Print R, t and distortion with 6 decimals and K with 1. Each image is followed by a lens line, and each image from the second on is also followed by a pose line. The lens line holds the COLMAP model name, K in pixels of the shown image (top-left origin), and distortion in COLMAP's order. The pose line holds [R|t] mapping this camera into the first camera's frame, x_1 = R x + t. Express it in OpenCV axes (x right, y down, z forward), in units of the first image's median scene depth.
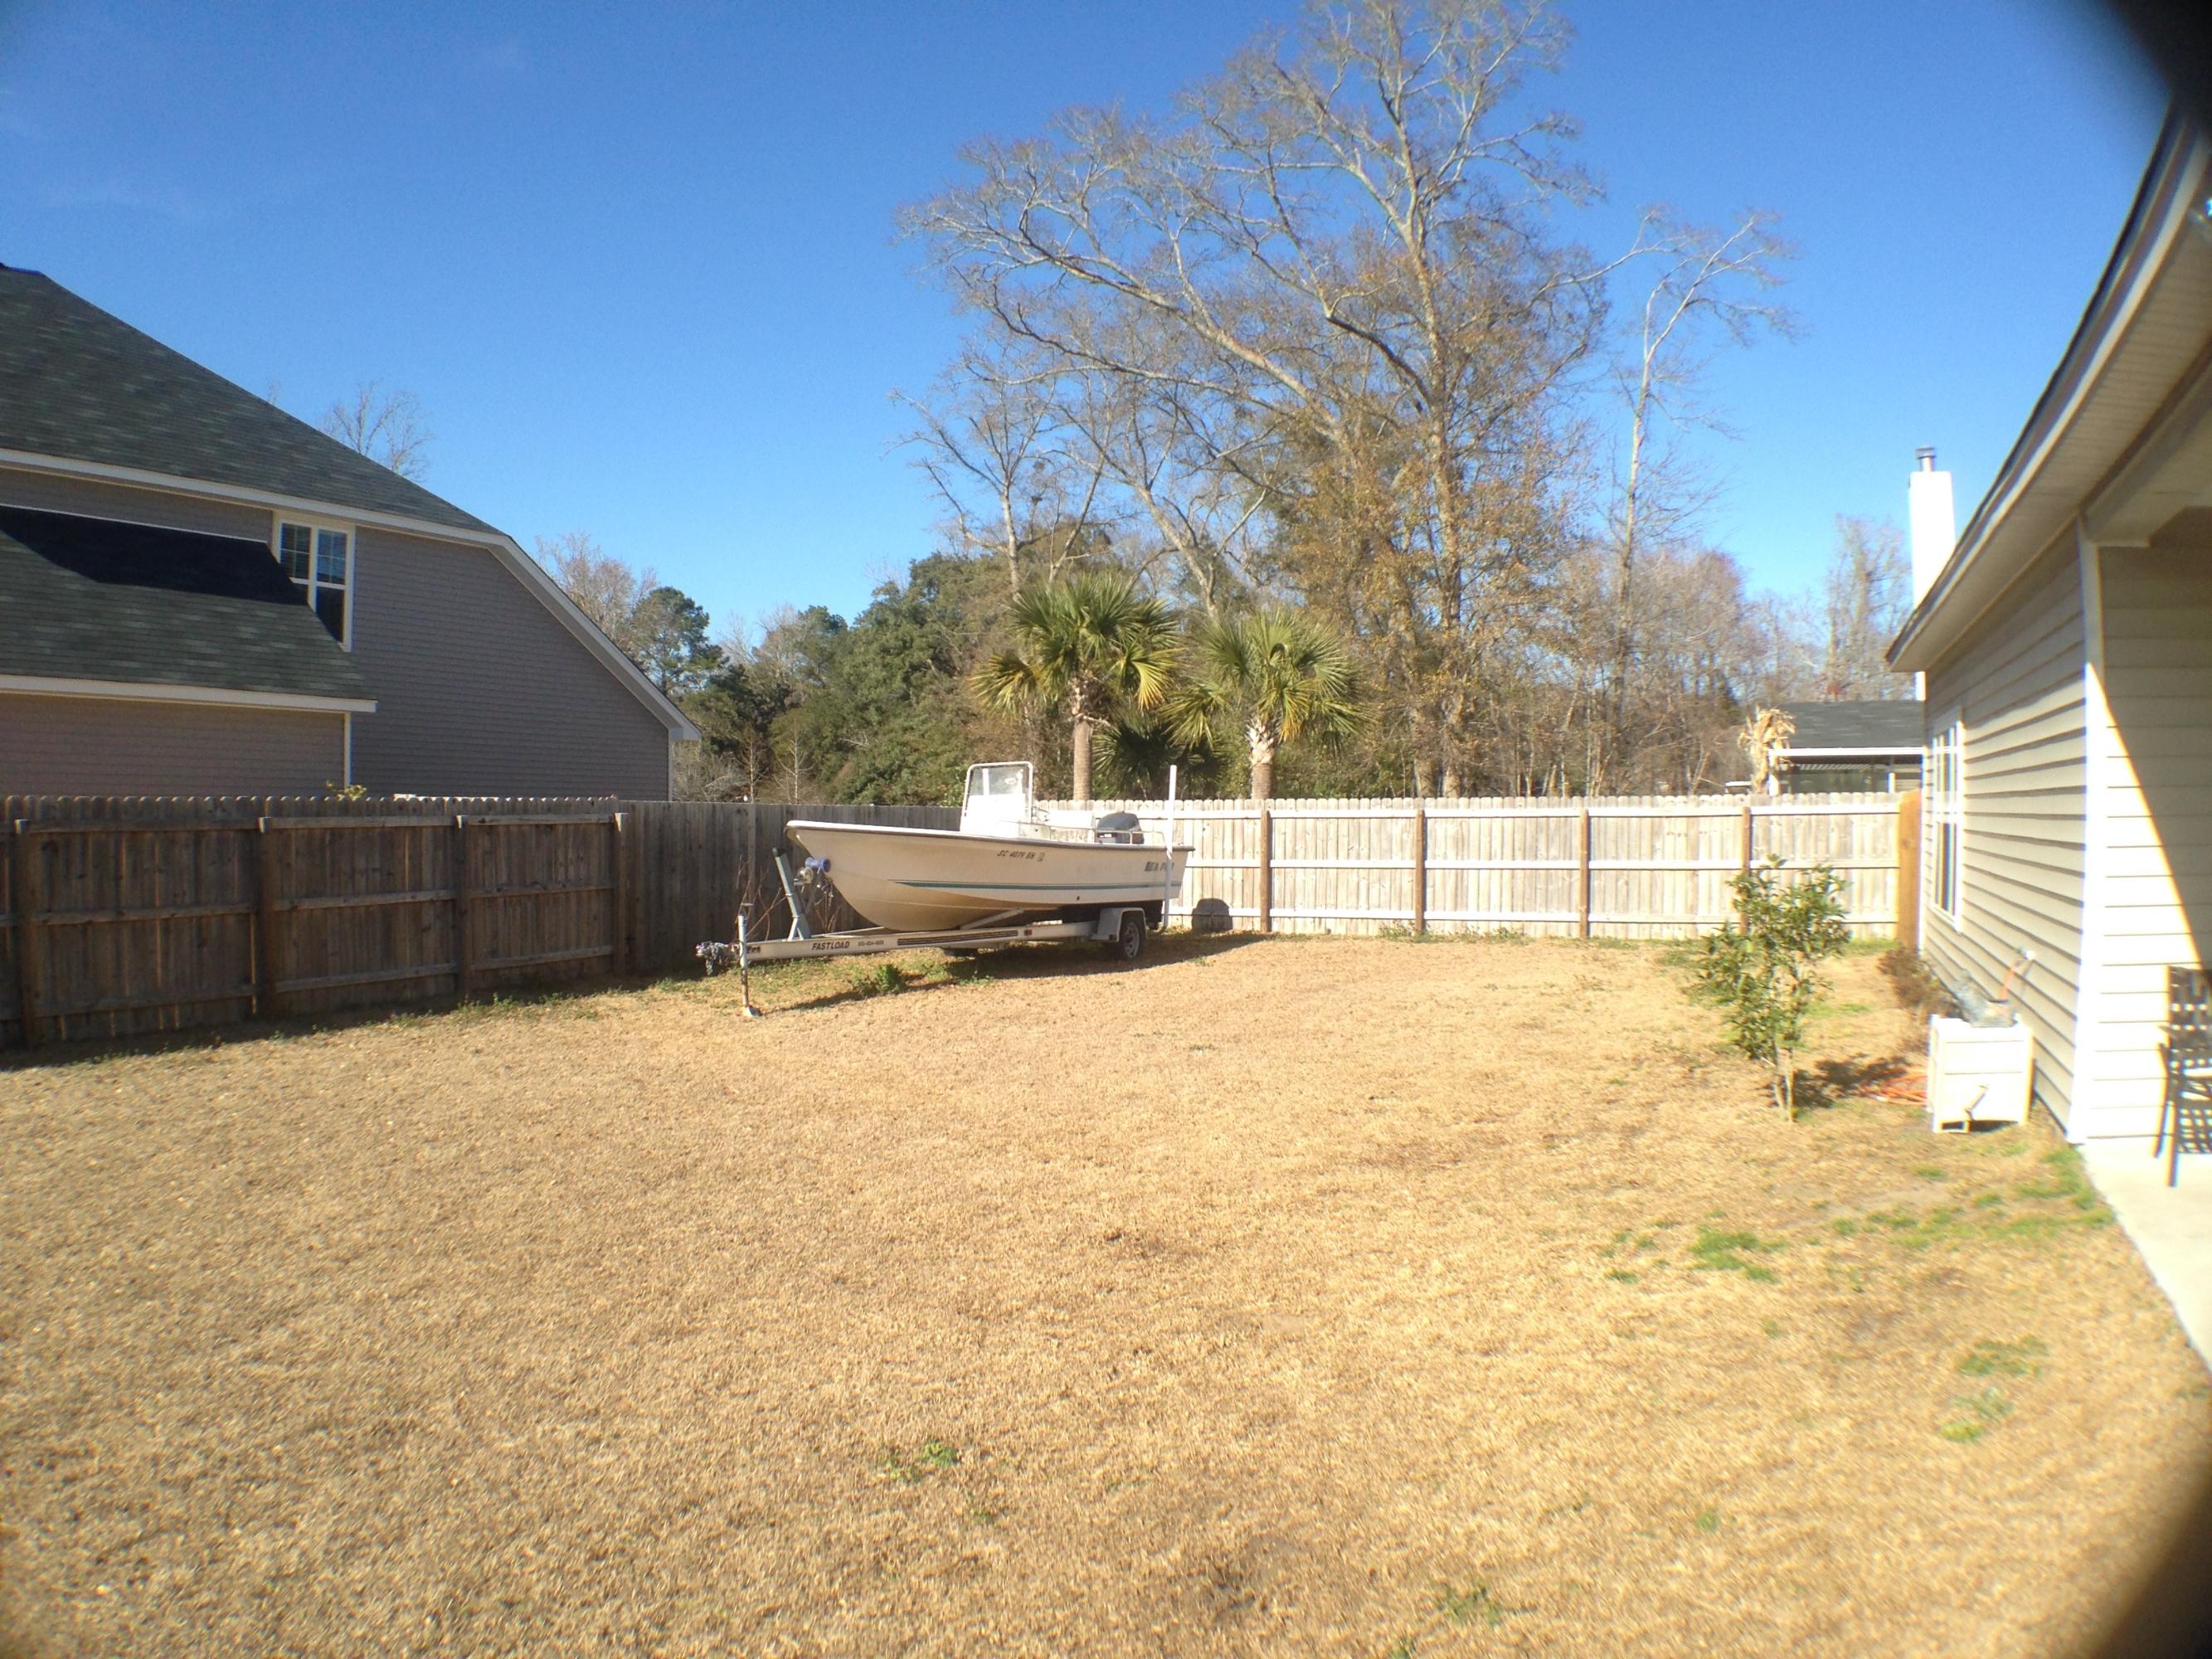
lens RADIAL K [[1561.4, 0, 1109.6], [0, 1561.4, 790.5], [0, 0, 1]] dist [-0.243999, 0.033078]
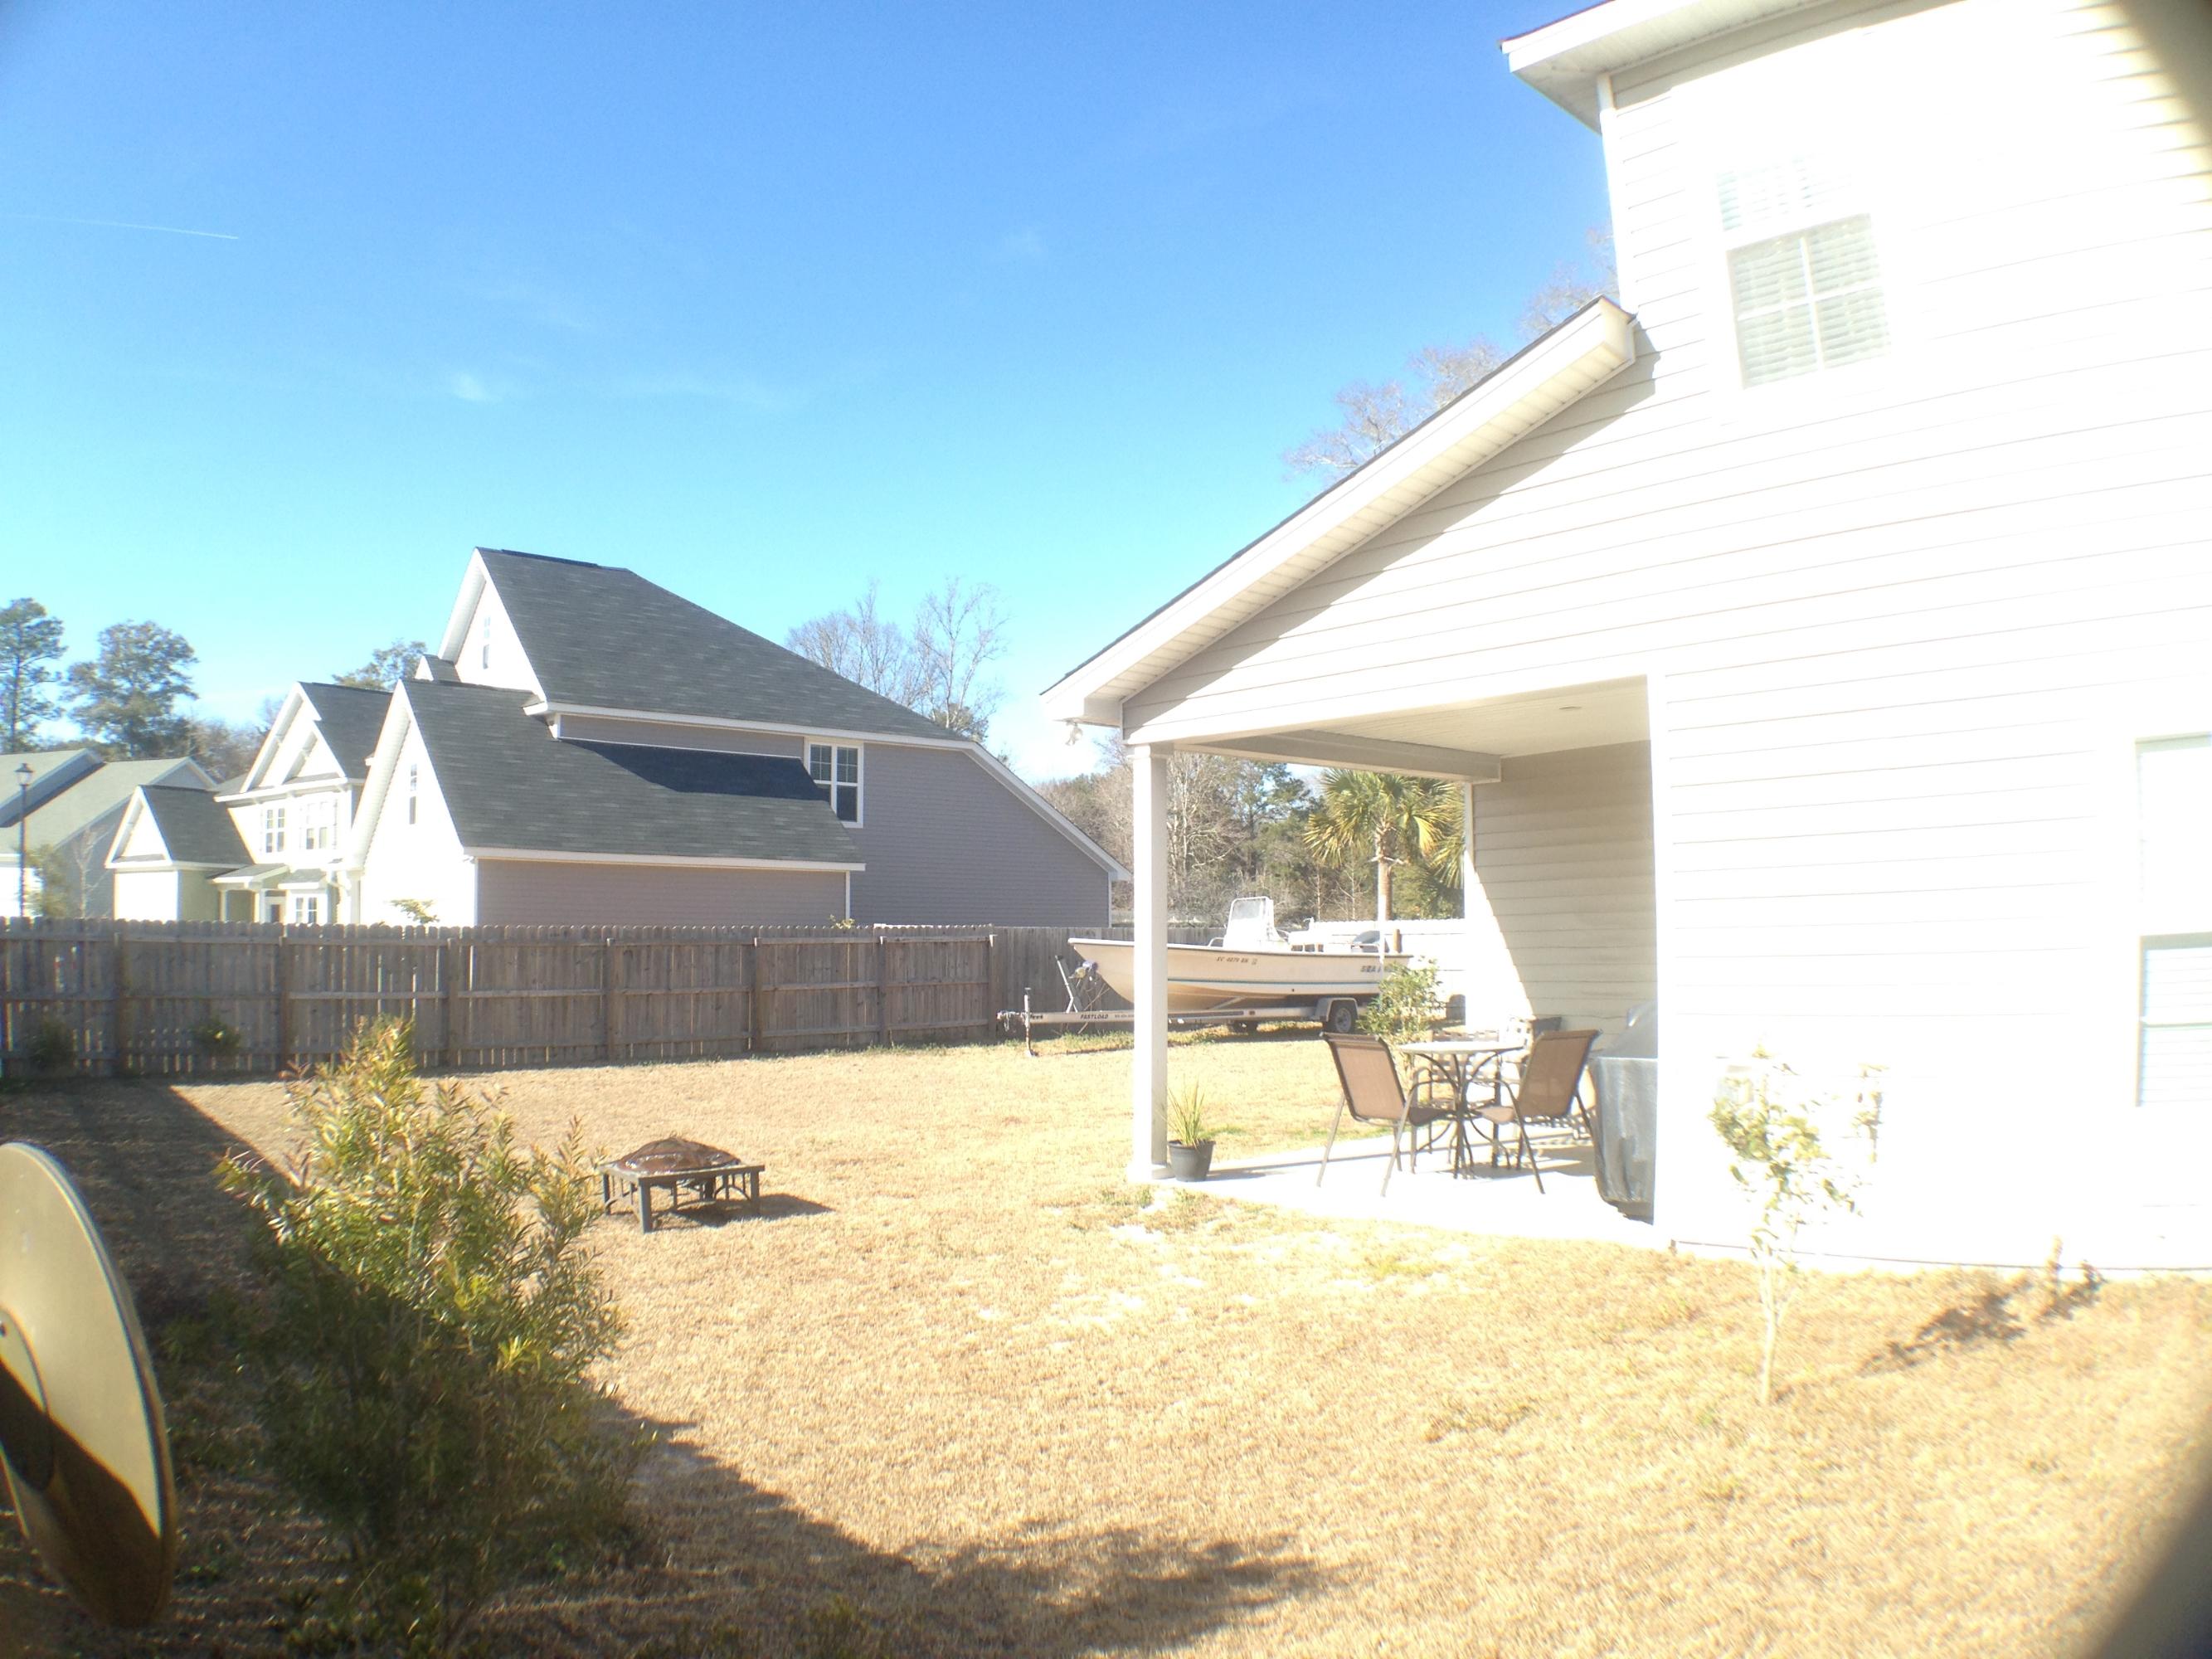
lens RADIAL K [[1512.7, 0, 1105.8], [0, 1512.7, 768.9], [0, 0, 1]] dist [-0.222040, 0.040169]
pose [[0.915749, -0.050063, -0.398620, 0.347507], [0.012874, 0.995353, -0.095431, -0.004971], [0.401545, 0.082259, 0.912138, -0.333442]]
